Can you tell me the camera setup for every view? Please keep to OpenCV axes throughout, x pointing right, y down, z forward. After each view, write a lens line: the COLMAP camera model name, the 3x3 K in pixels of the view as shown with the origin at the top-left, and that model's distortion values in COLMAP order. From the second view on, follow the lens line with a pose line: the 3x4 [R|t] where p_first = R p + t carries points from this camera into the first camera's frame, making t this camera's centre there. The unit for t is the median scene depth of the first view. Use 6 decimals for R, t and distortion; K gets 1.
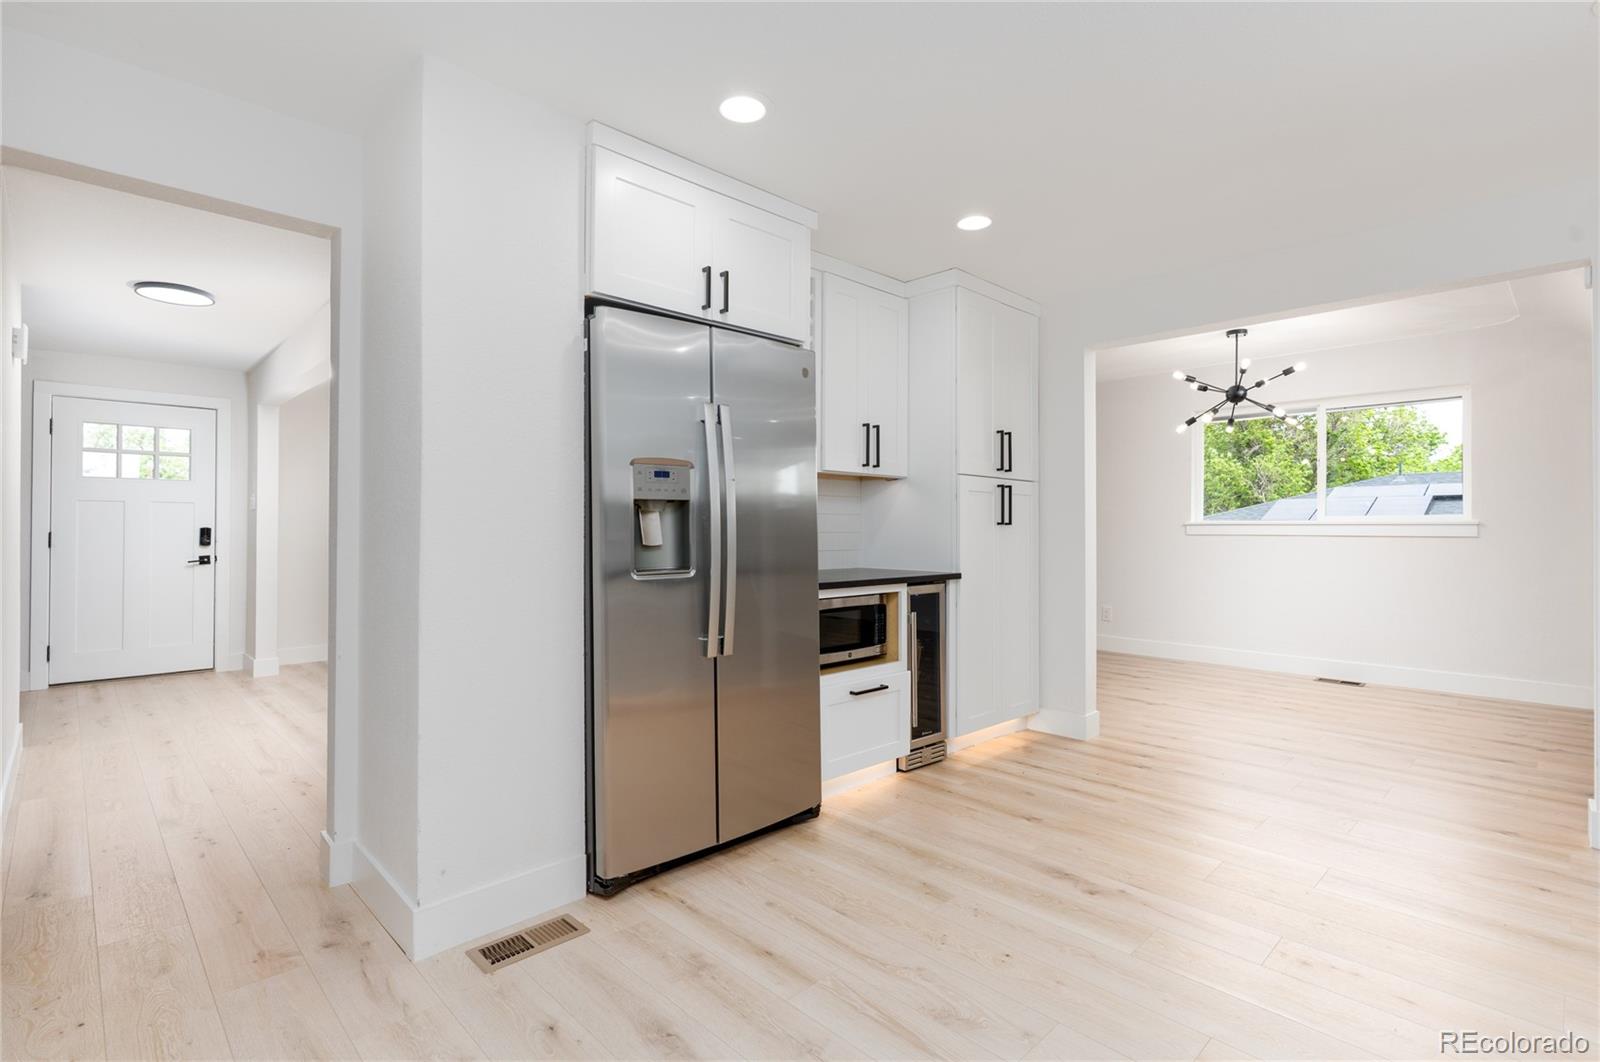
lens RADIAL K [[773.2, 0, 805.1], [0, 773.2, 523.7], [0, 0, 1]] dist [0.000891, 0.001529]
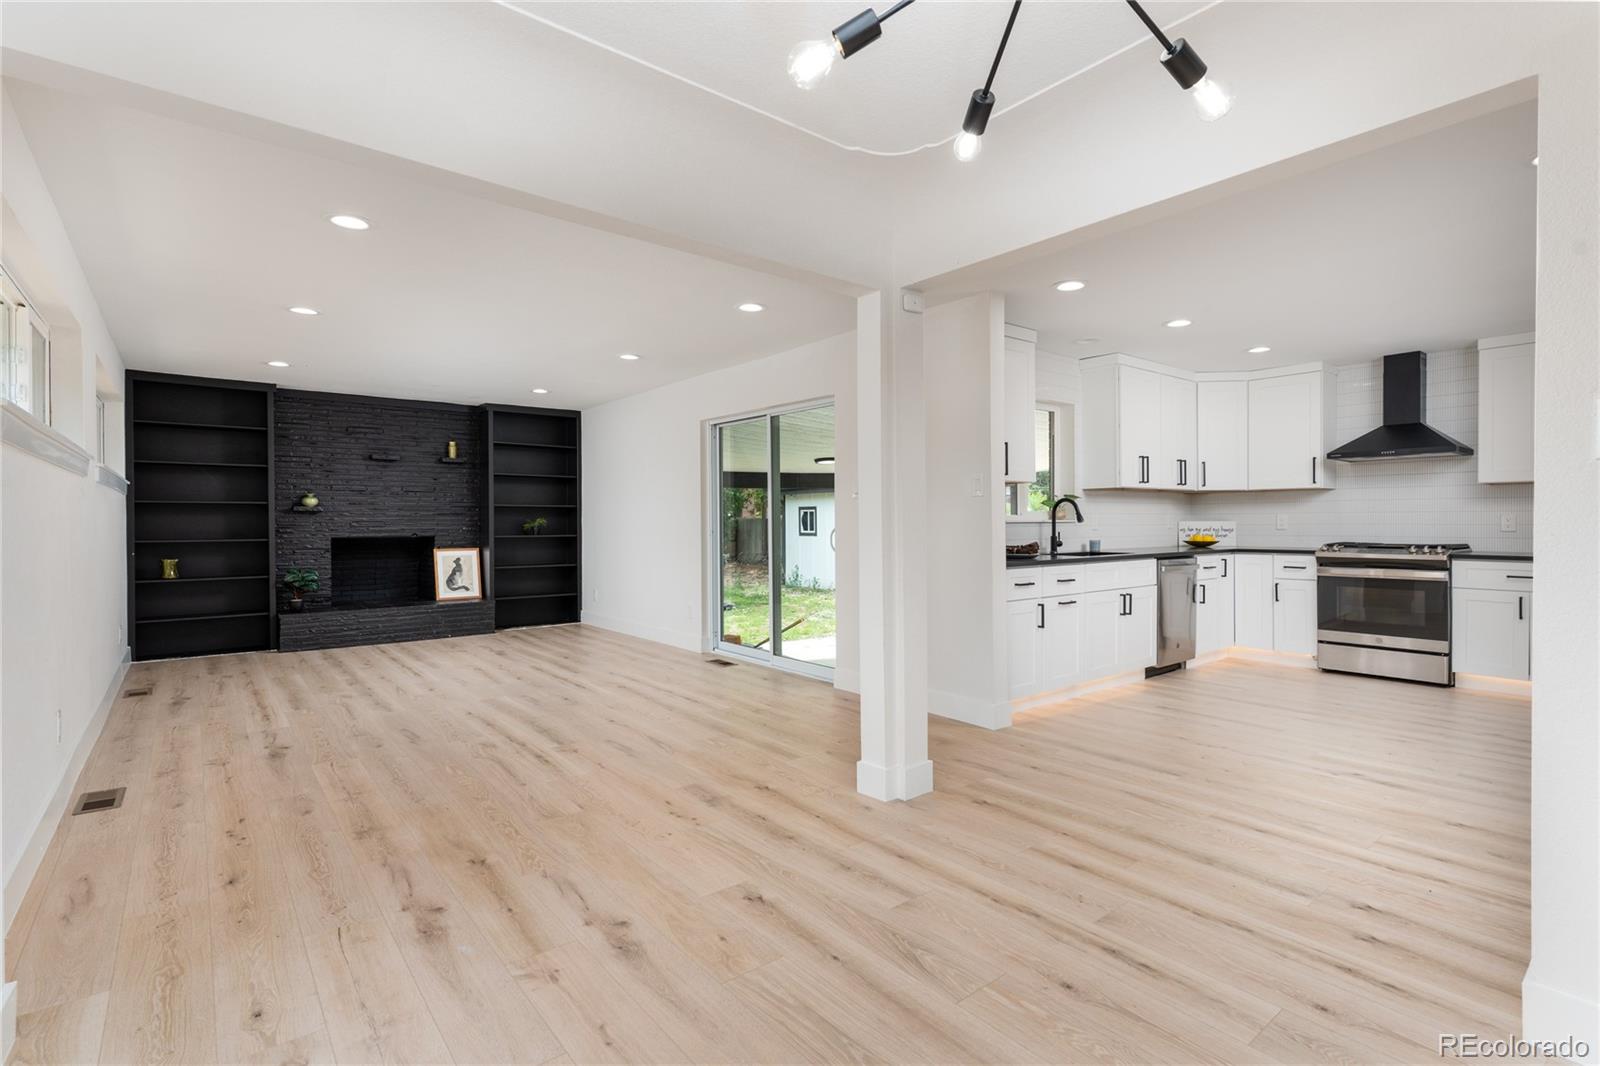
lens RADIAL K [[773.2, 0, 794.1], [0, 773.2, 522.9], [0, 0, 1]] dist [0.000891, 0.001529]
pose [[-0.993239, 0.000488, 0.116088, 1.068107], [0.000885, 0.999994, 0.003369, -0.001857], [-0.116085, 0.003449, -0.993233, 2.185164]]
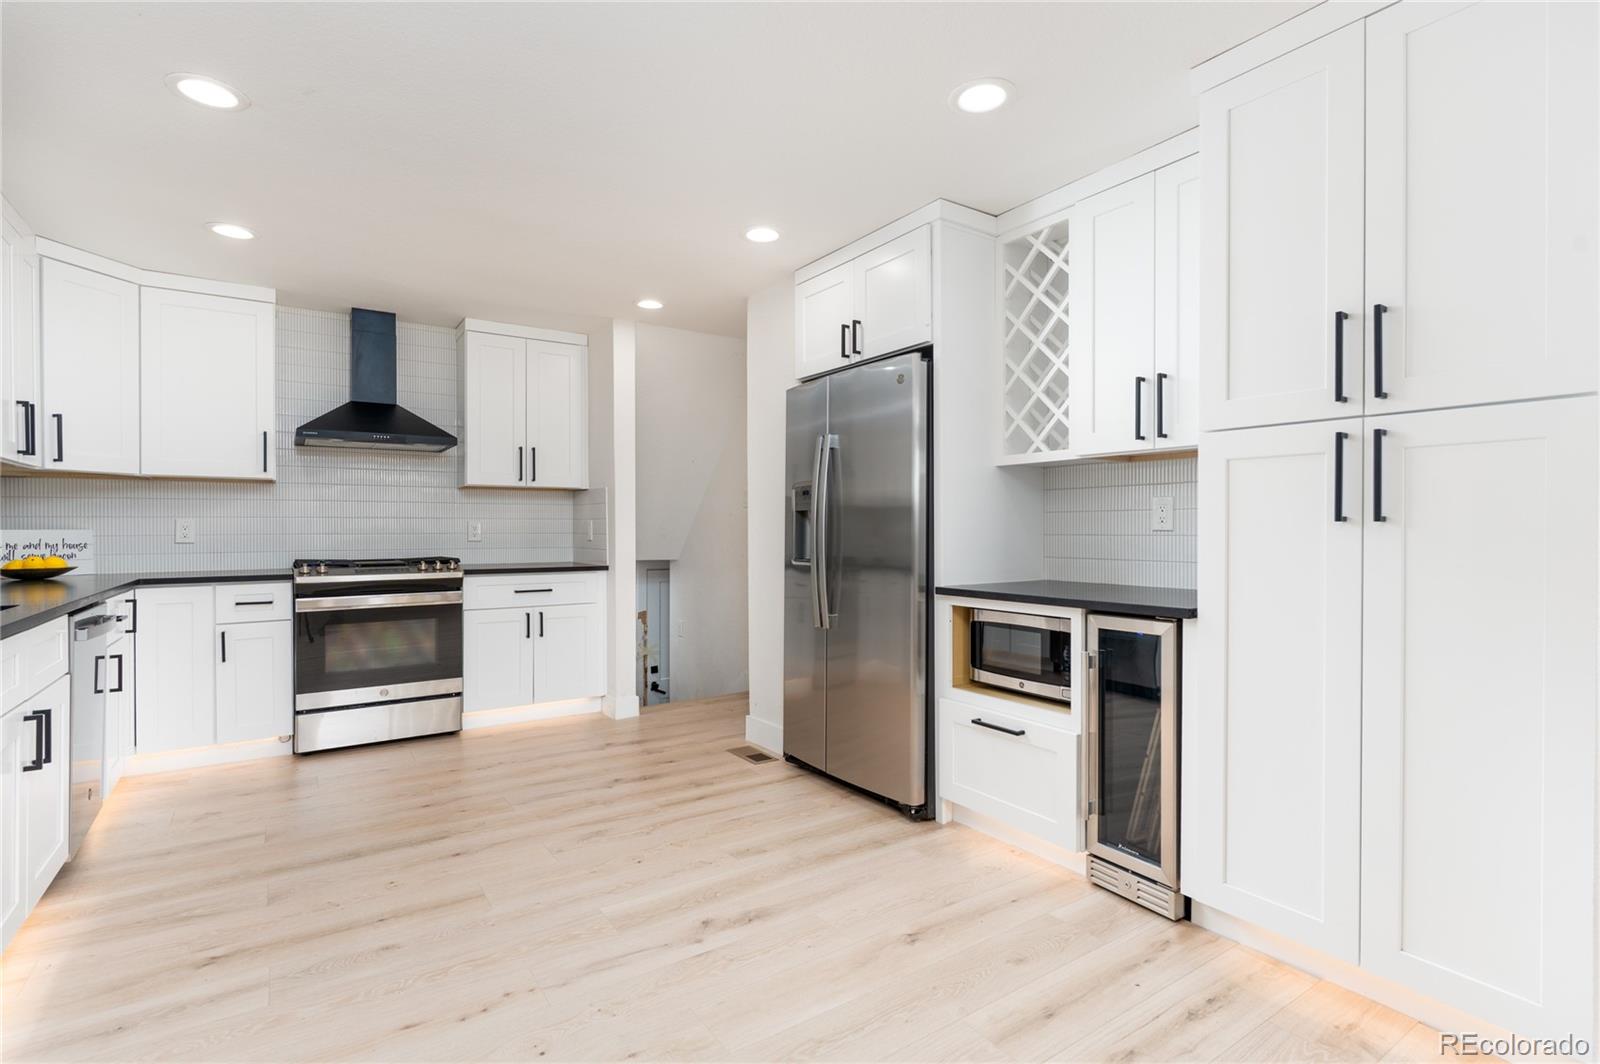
lens RADIAL K [[773.2, 0, 793.3], [0, 773.2, 524.5], [0, 0, 1]] dist [0.000891, 0.001529]
pose [[-0.191747, -0.008298, -0.981409, 1.073627], [0.002901, 0.999955, -0.009021, 0.008709], [0.981440, -0.004577, -0.191715, 1.091027]]
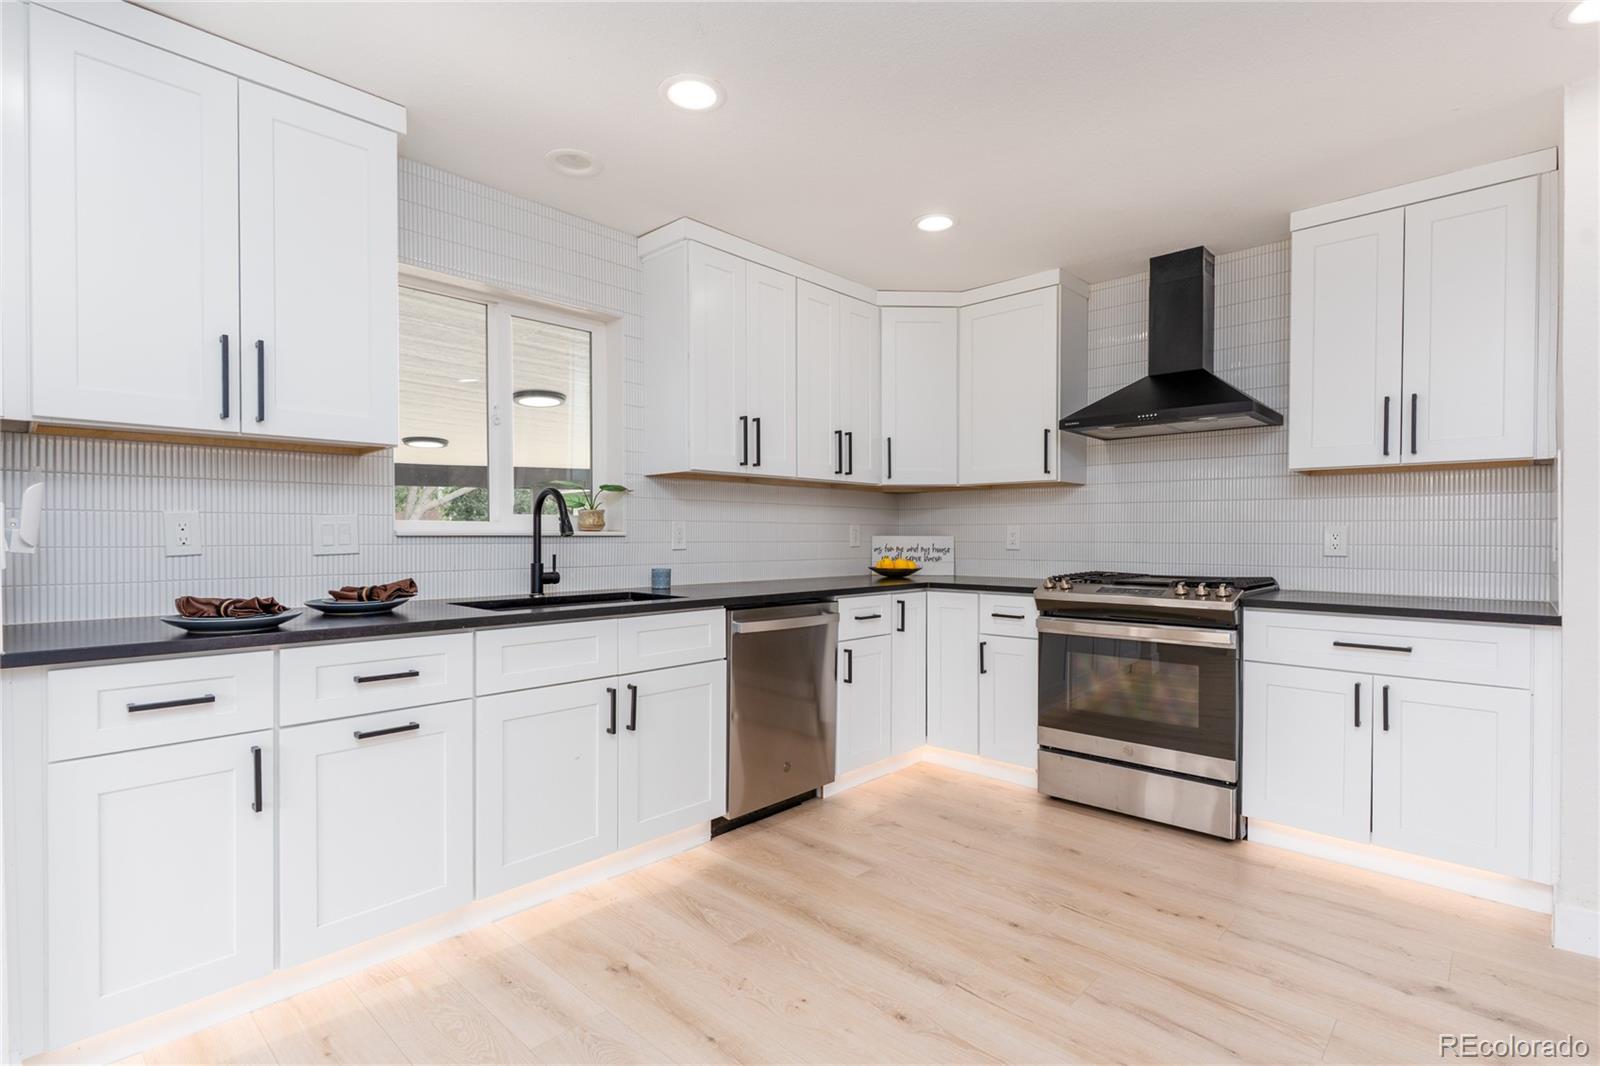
lens RADIAL K [[773.2, 0, 809.6], [0, 773.2, 536.7], [0, 0, 1]] dist [0.000891, 0.001529]
pose [[-0.999392, -0.004684, -0.034546, 0.316735], [-0.004751, 0.999987, 0.001857, 0.001684], [0.034536, 0.002020, -0.999401, 1.145053]]
